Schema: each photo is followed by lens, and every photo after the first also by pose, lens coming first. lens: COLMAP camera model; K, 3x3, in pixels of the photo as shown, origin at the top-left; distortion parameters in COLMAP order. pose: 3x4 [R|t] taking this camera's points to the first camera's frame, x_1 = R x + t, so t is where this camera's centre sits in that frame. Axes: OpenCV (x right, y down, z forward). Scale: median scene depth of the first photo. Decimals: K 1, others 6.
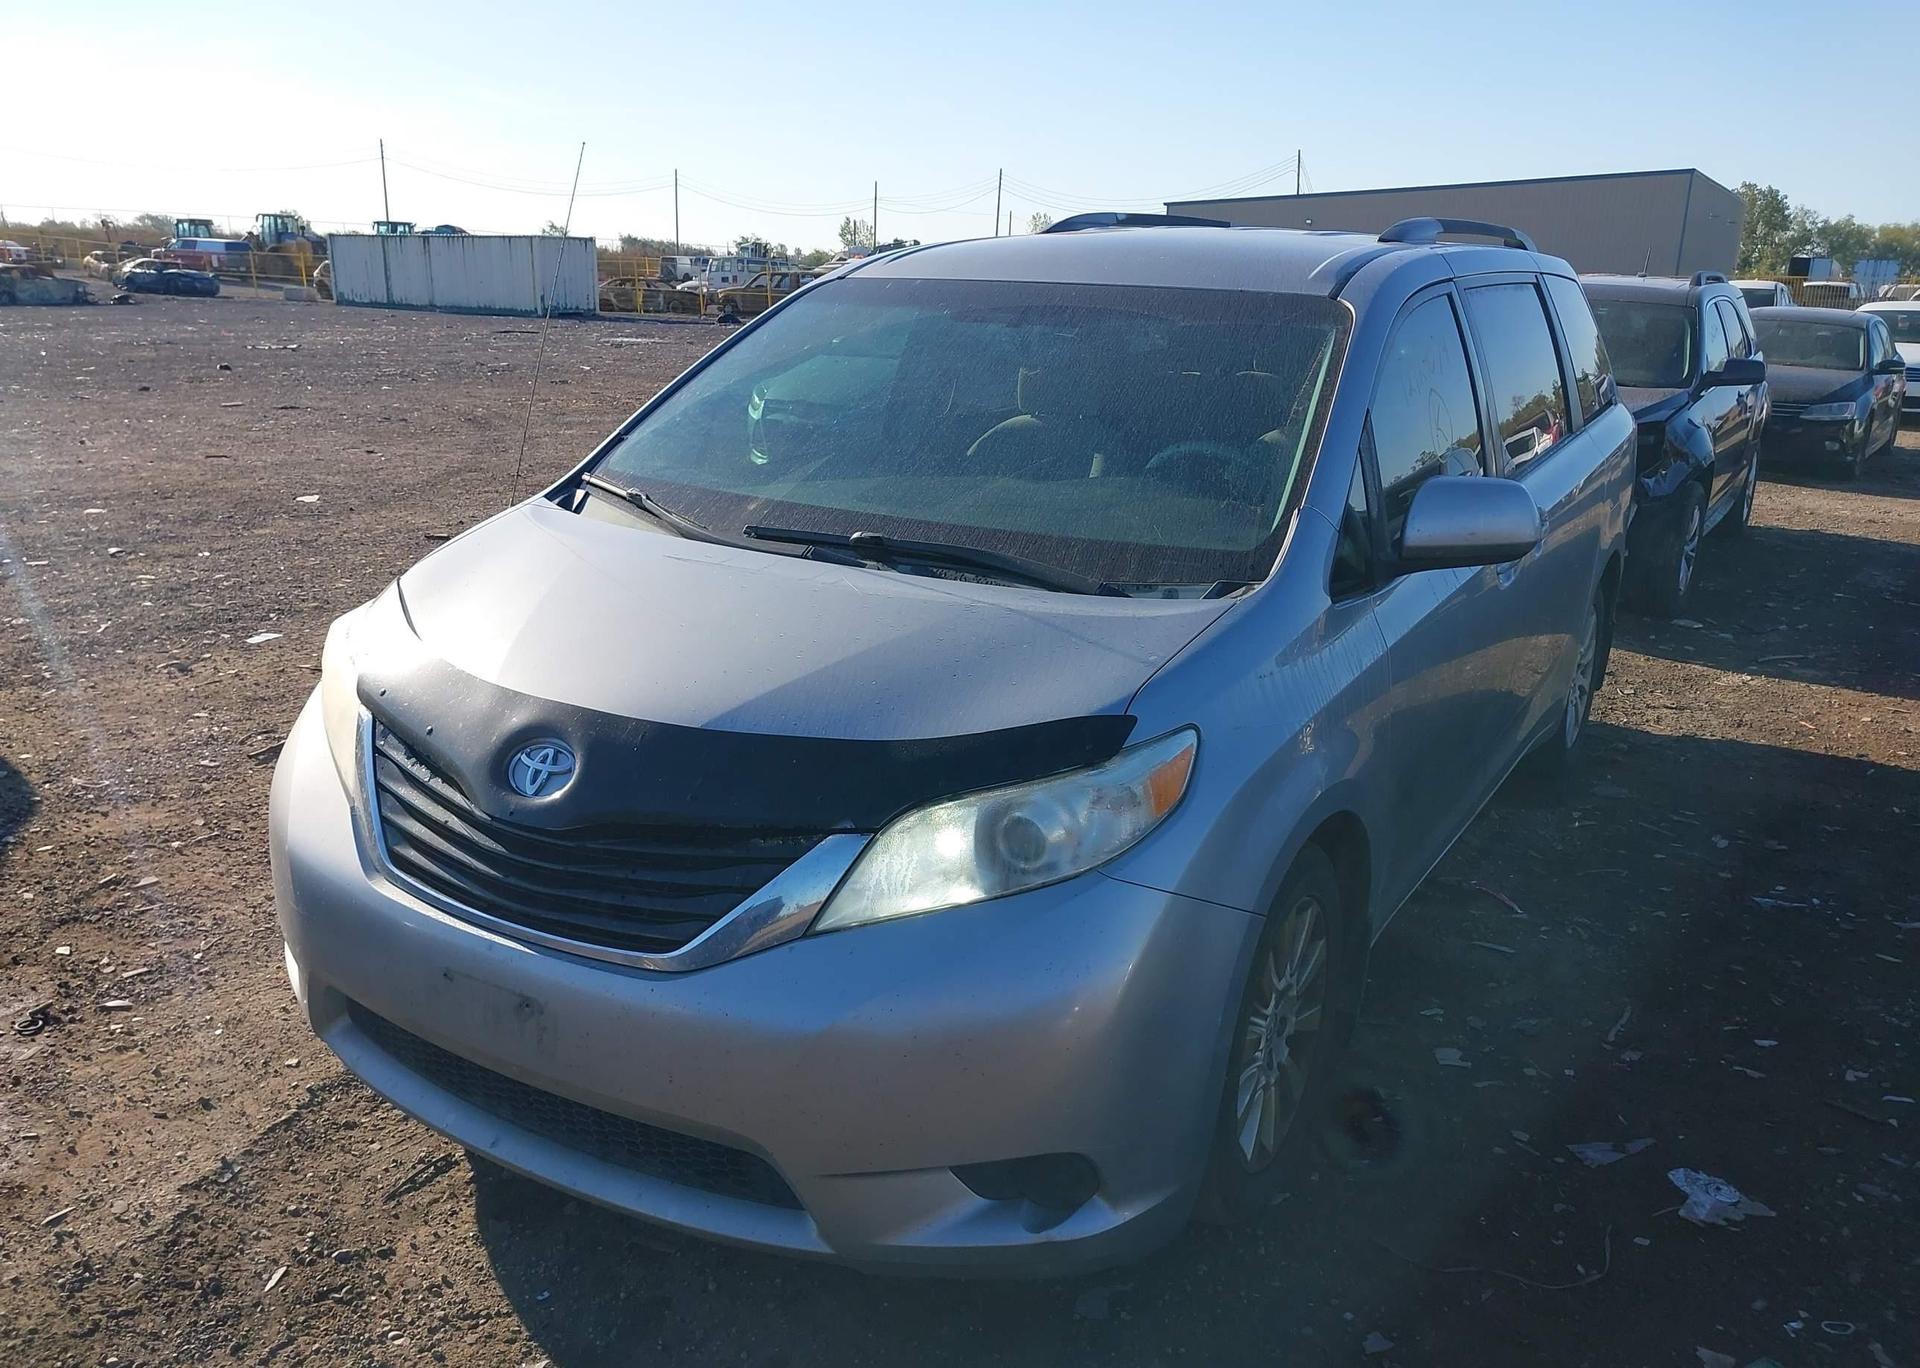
lens RADIAL K [[1501.0, 0, 938.1], [0, 1501.0, 683.0], [0, 0, 1]] dist [0.047670, -0.058005]
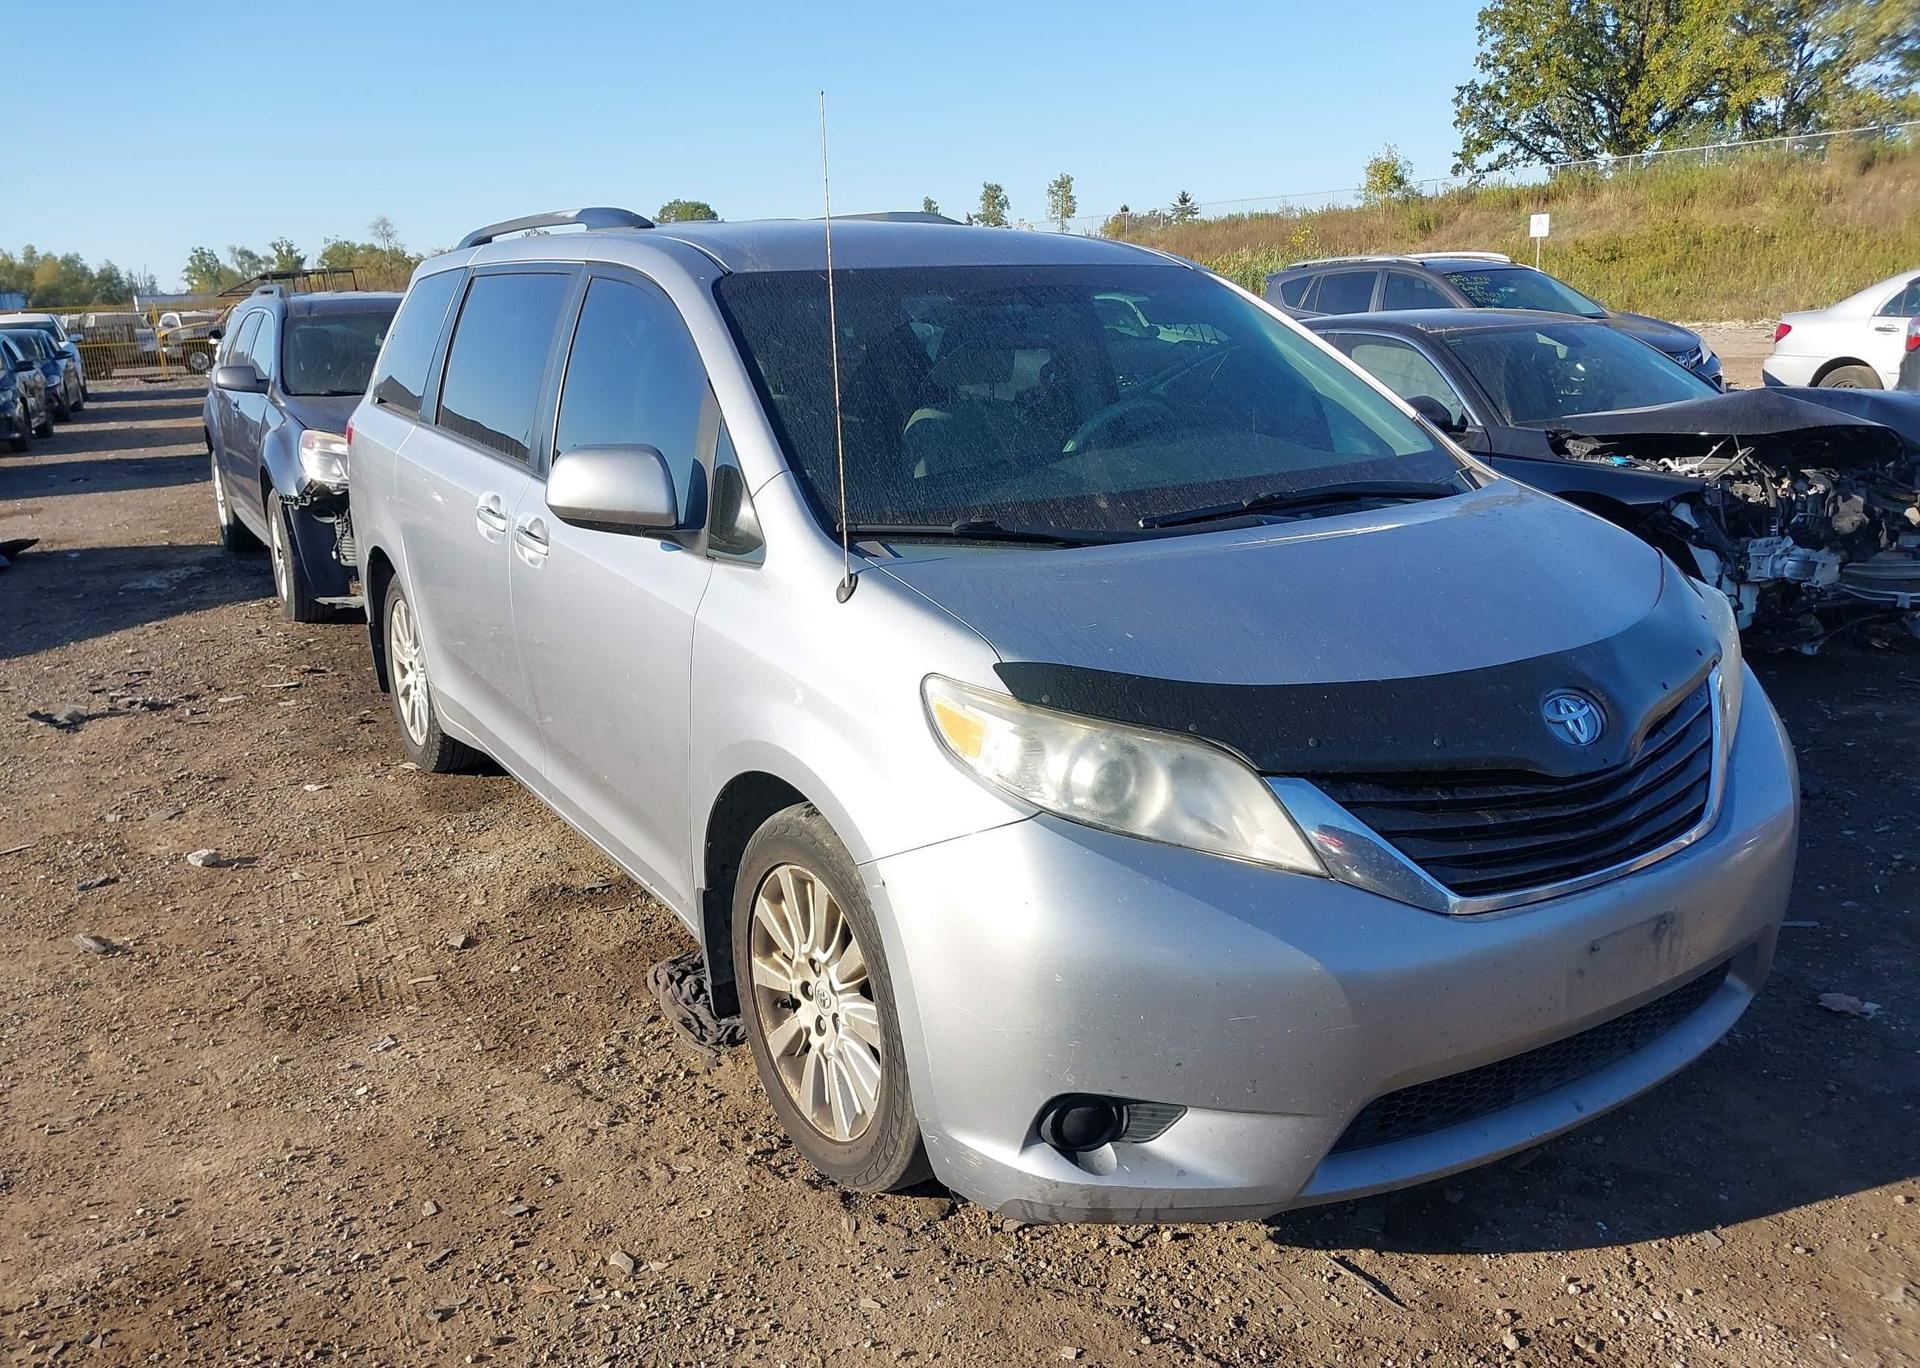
lens RADIAL K [[1513.6, 0, 960.0], [0, 1513.6, 684.0], [0, 0, 1]] dist [0.006198, -0.007781]
pose [[0.452194, -0.263939, 0.851972, -1.033784], [0.278028, 0.949330, 0.146534, -0.182141], [-0.847479, 0.170610, 0.502664, 0.653830]]
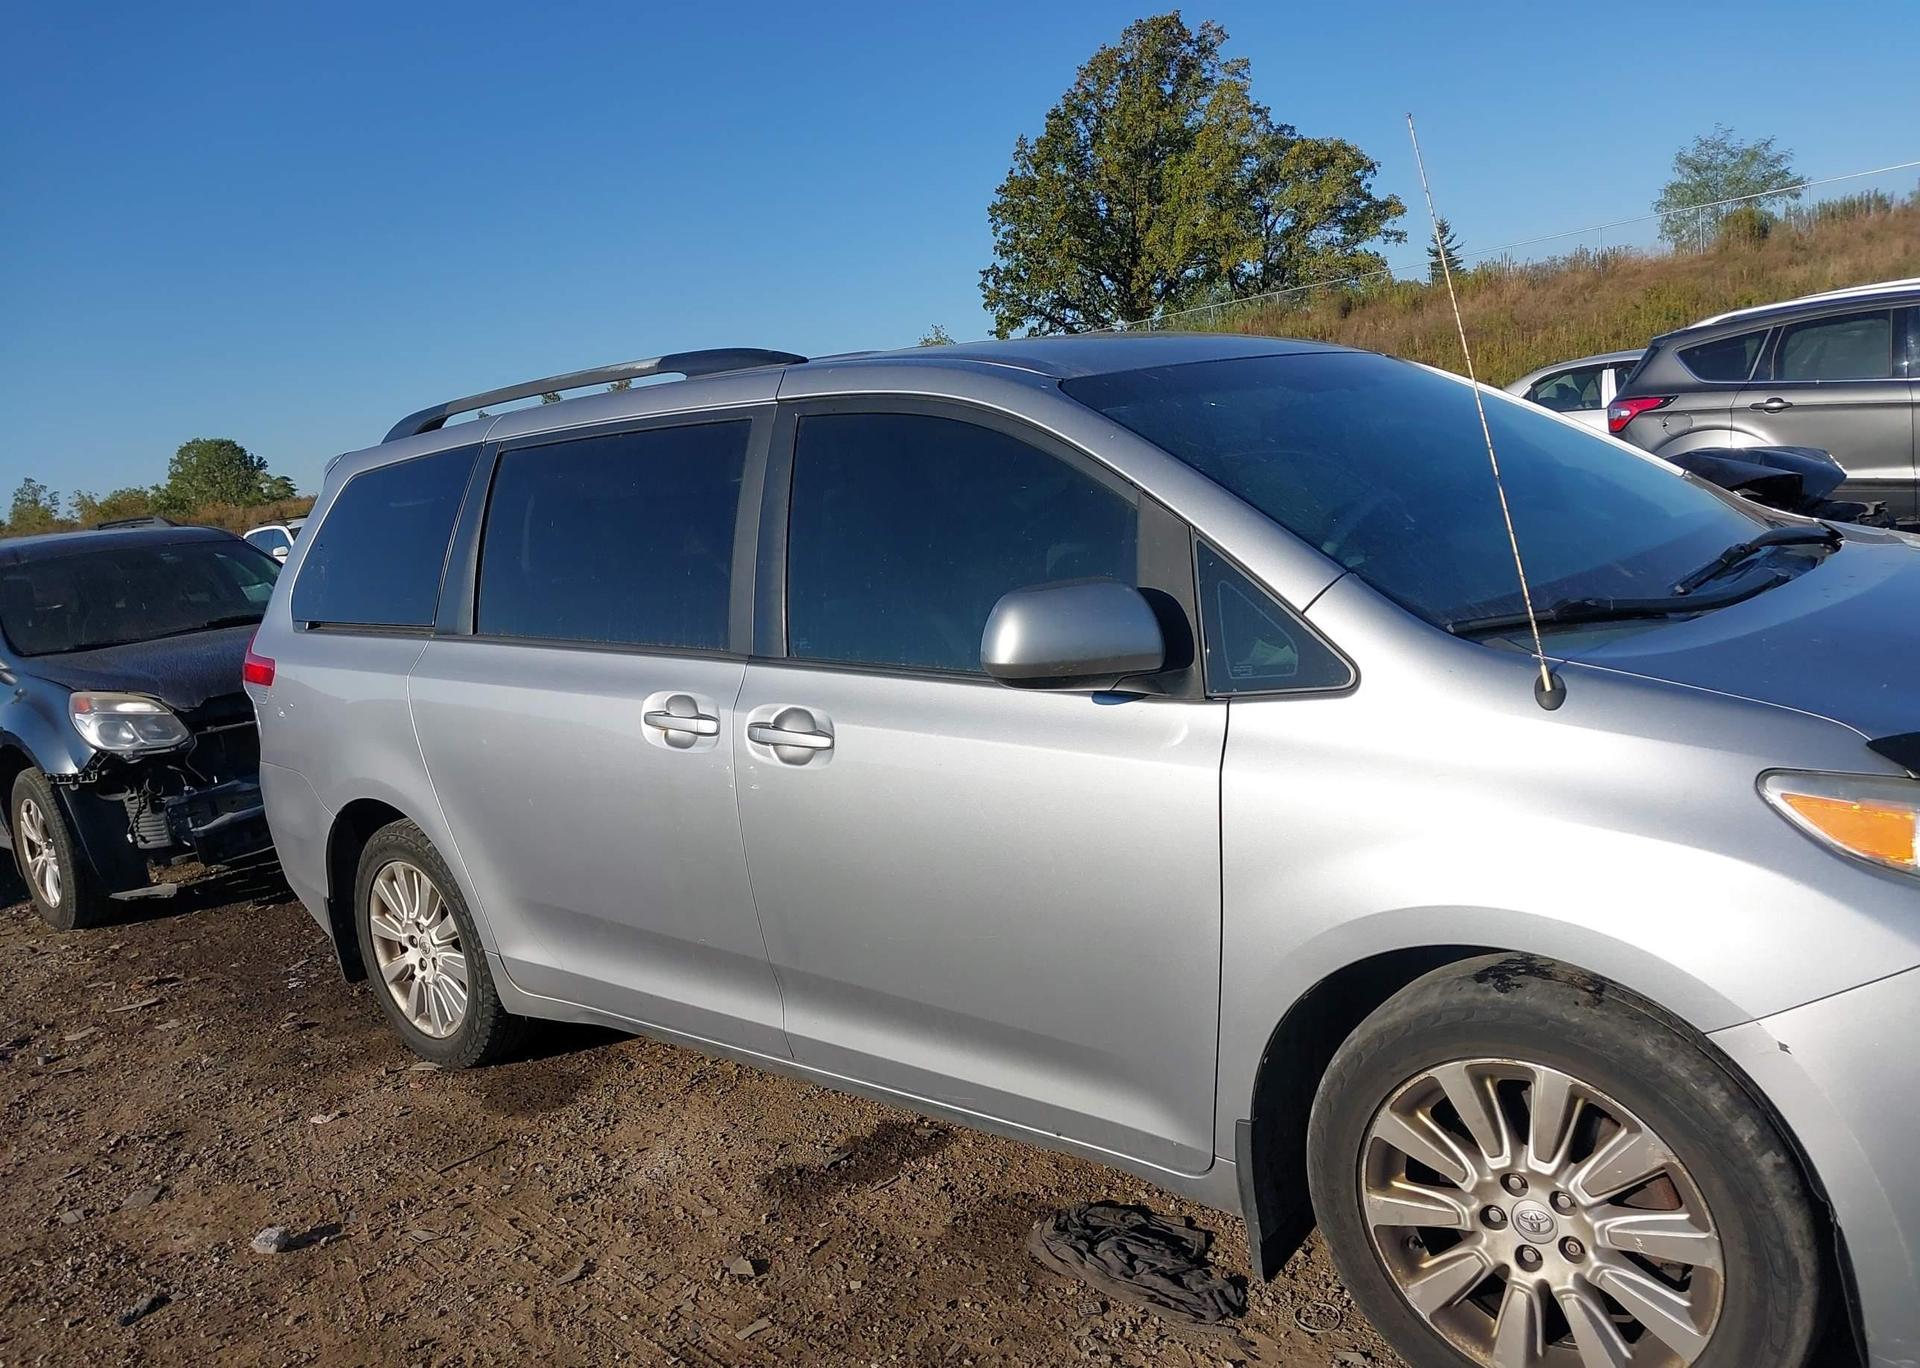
lens RADIAL K [[1497.5, 0, 960.0], [0, 1497.5, 684.0], [0, 0, 1]] dist [0.049033, -0.058370]
pose [[0.181275, -0.204728, 0.961887, -1.028059], [0.387671, 0.913765, 0.121426, -0.316676], [-0.903798, 0.350884, 0.245009, 1.199383]]
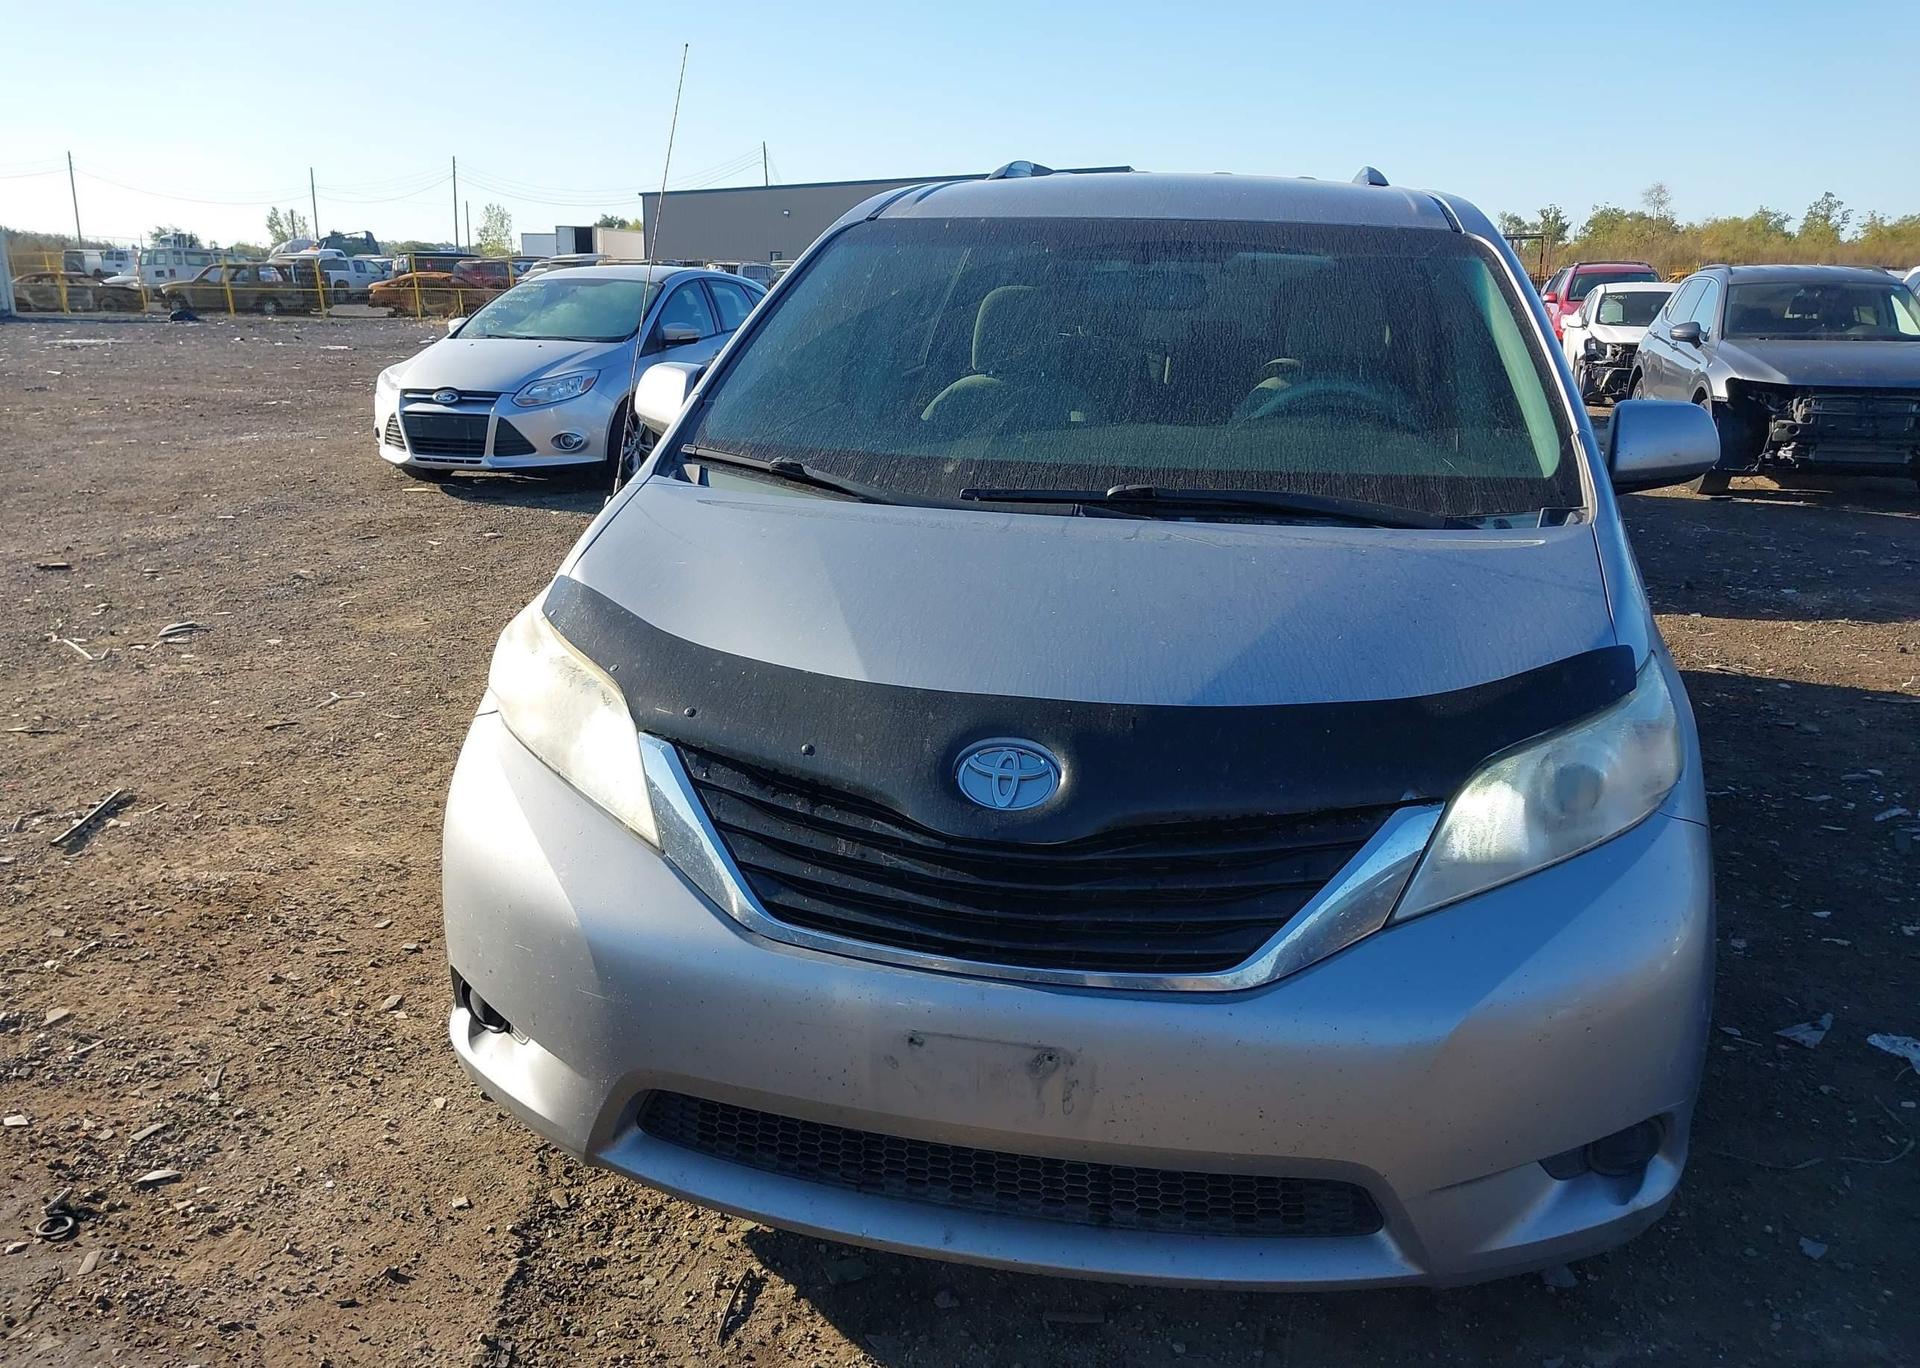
lens RADIAL K [[1501.0, 0, 938.1], [0, 1501.0, 683.0], [0, 0, 1]] dist [0.047670, -0.058005]
pose [[0.945879, -0.098187, 0.309311, -0.432859], [0.096388, 0.995120, 0.021132, -0.012740], [-0.309876, 0.009826, 0.950726, 0.178358]]
